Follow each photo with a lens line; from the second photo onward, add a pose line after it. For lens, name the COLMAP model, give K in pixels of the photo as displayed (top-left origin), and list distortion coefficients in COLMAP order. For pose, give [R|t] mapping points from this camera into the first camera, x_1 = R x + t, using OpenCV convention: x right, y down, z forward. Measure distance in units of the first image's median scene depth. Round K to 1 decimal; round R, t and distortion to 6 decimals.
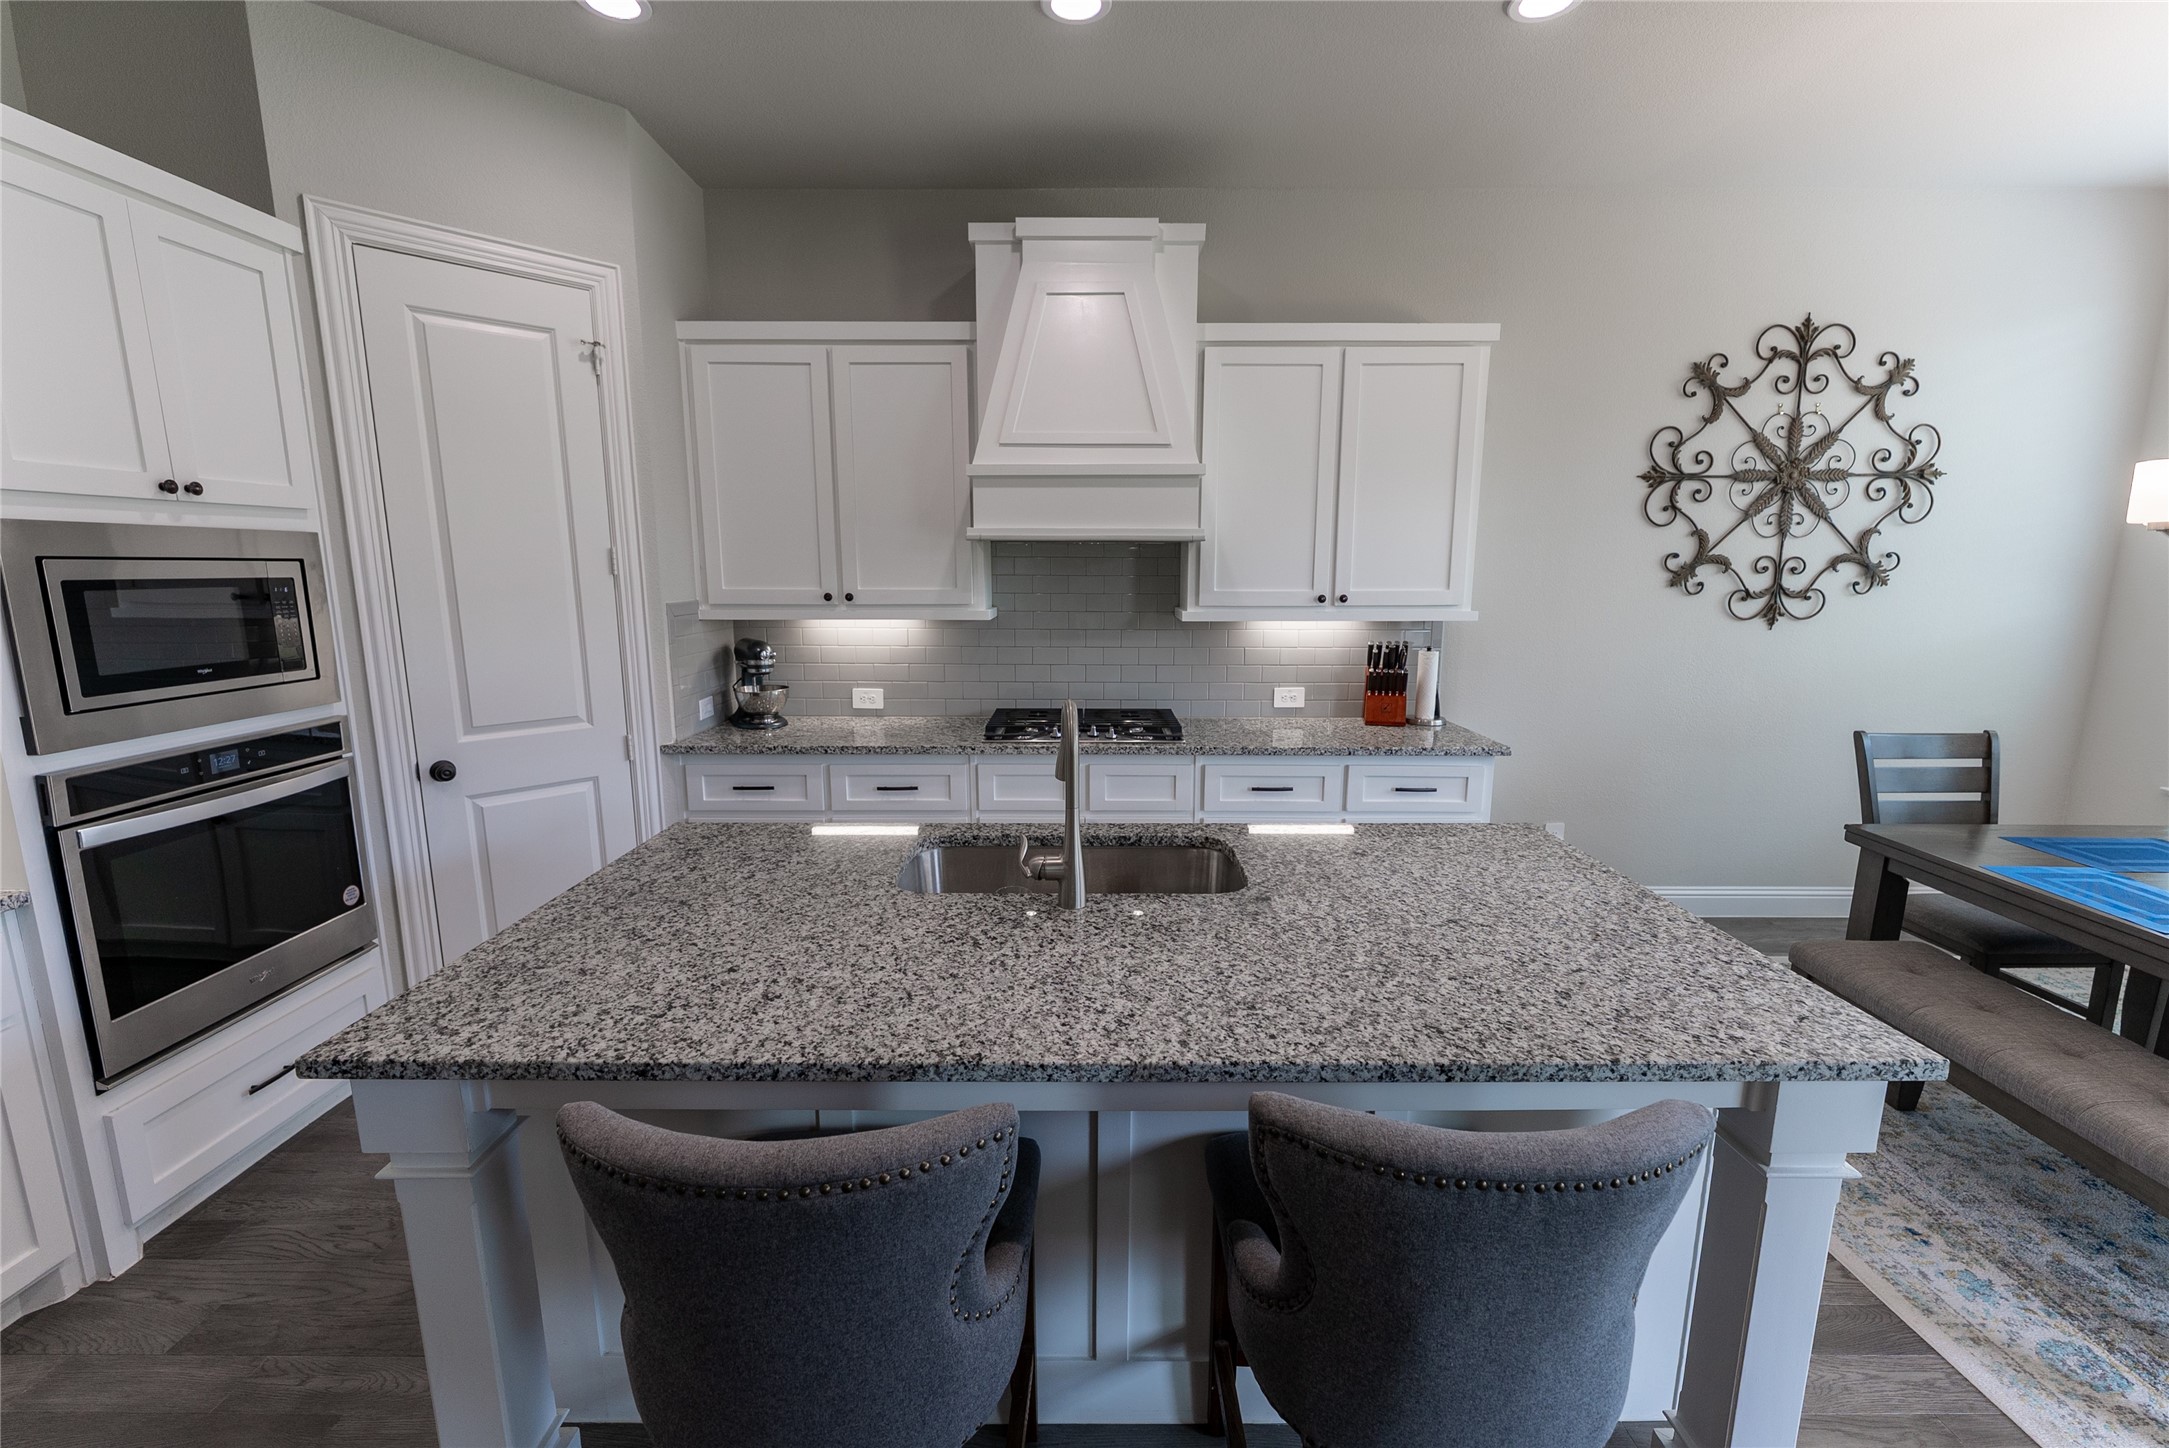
lens RADIAL K [[900.0, 0, 1086.8], [0, 900.0, 724.9], [0, 0, 1]] dist [-0.000976, -0.000833]
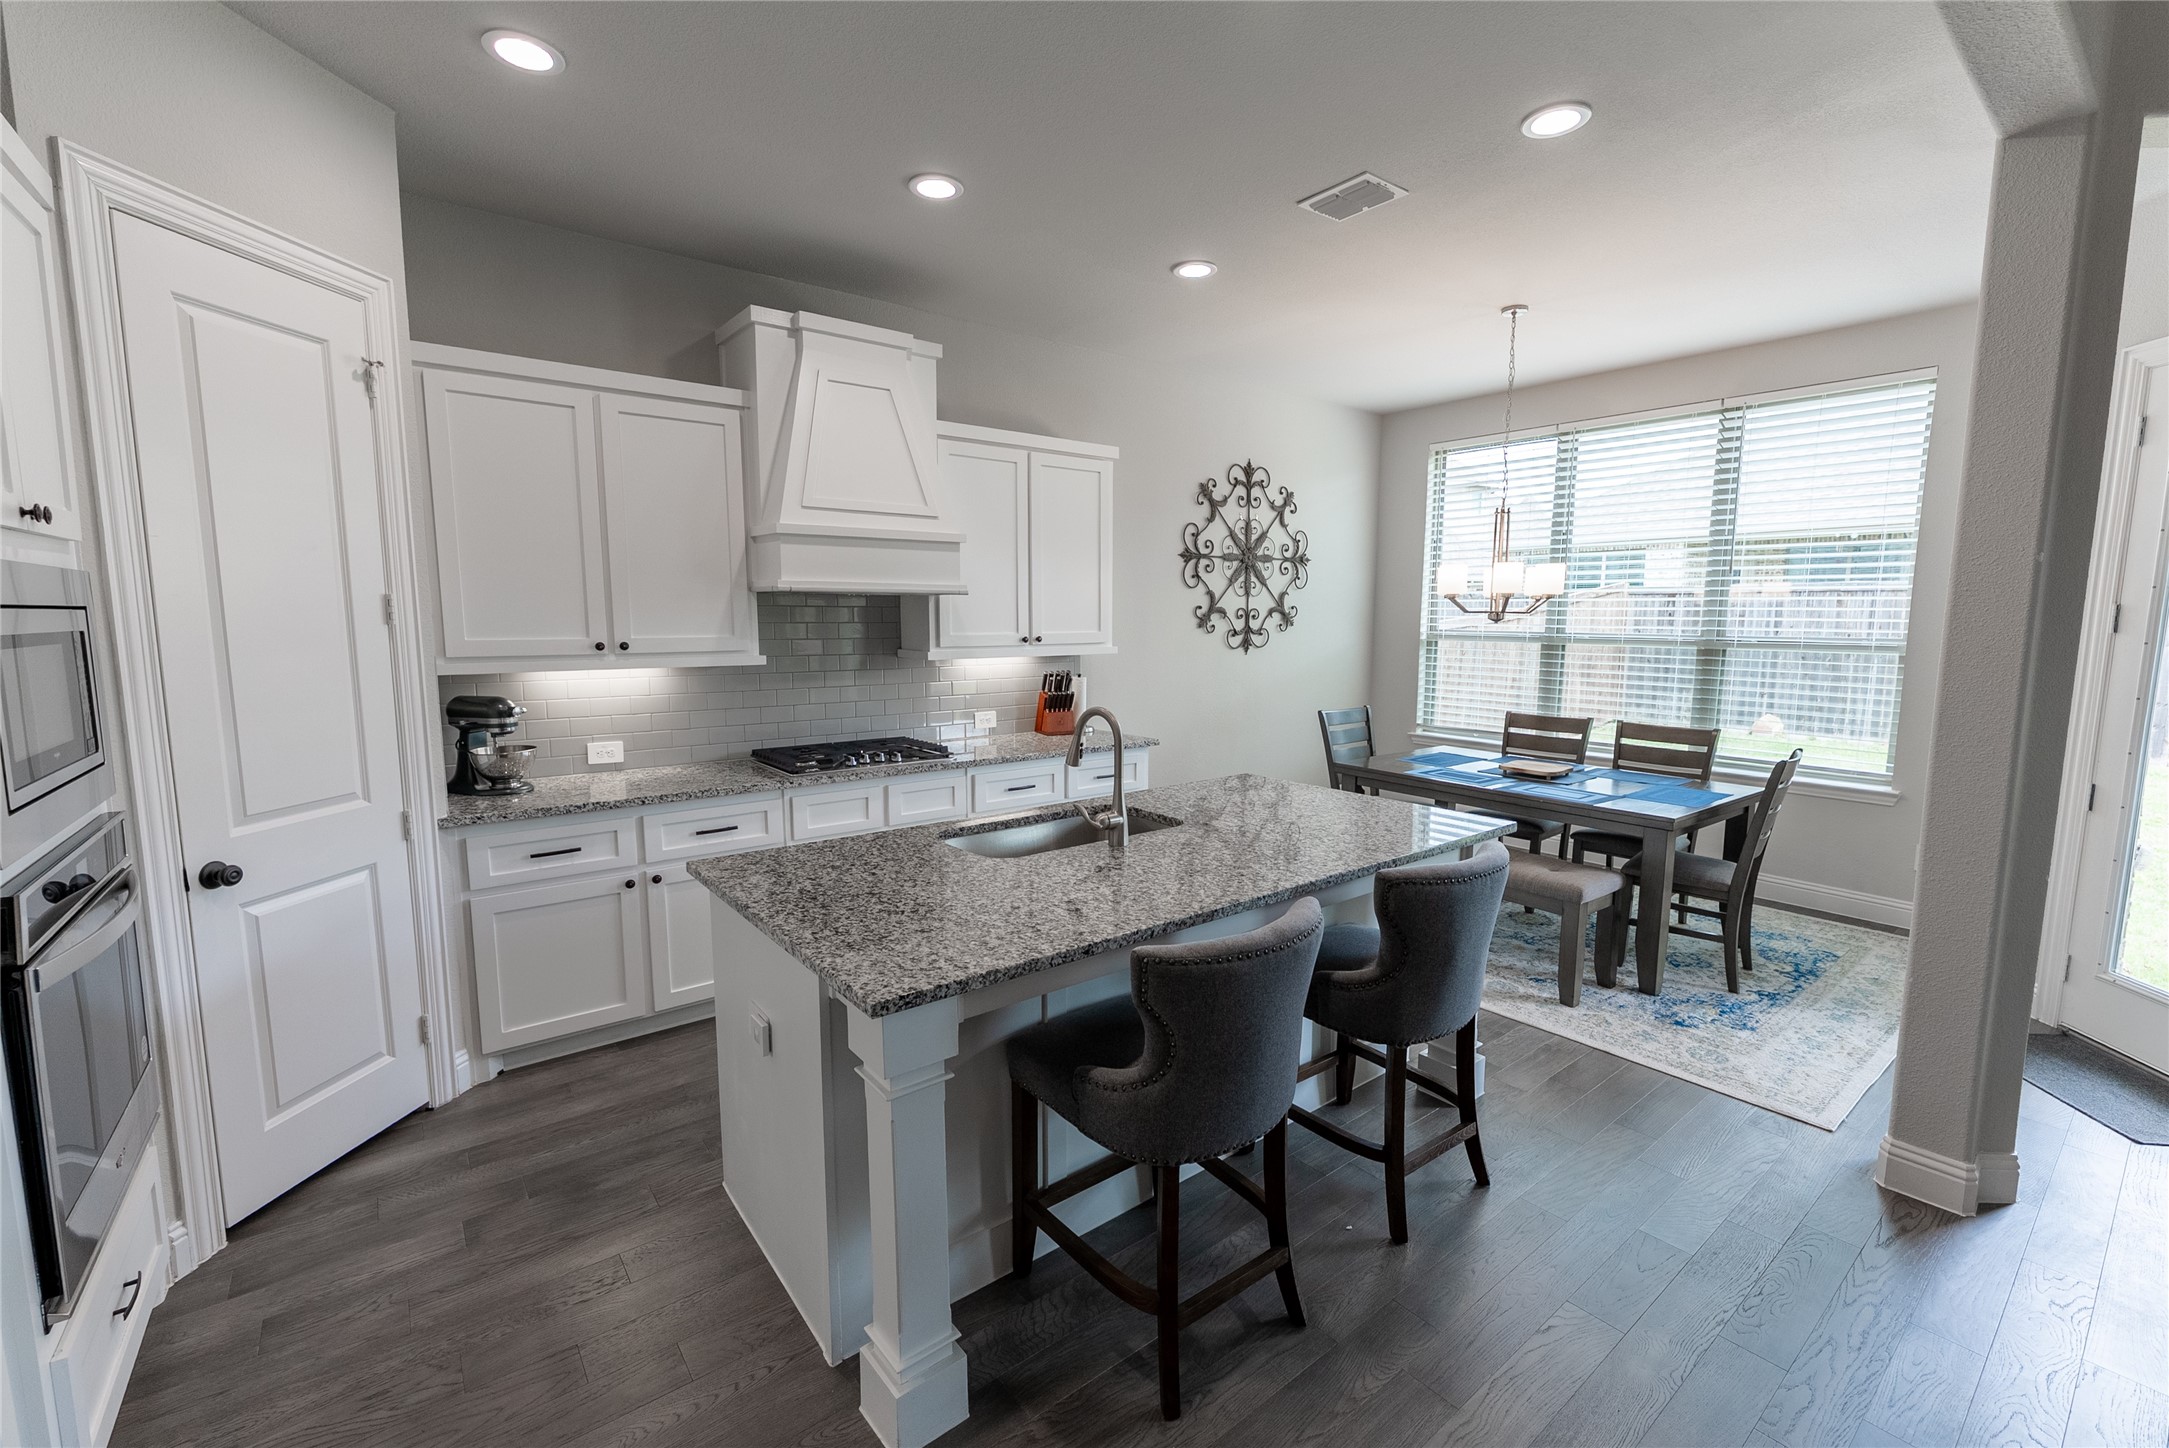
lens RADIAL K [[908.5, 0, 1088.0], [0, 908.5, 724.2], [0, 0, 1]] dist [-0.000562, -0.000136]
pose [[0.786273, -0.074184, 0.613409, -0.475163], [0.105917, 0.994254, -0.015524, 0.010811], [-0.608733, 0.077176, 0.789613, -0.078530]]
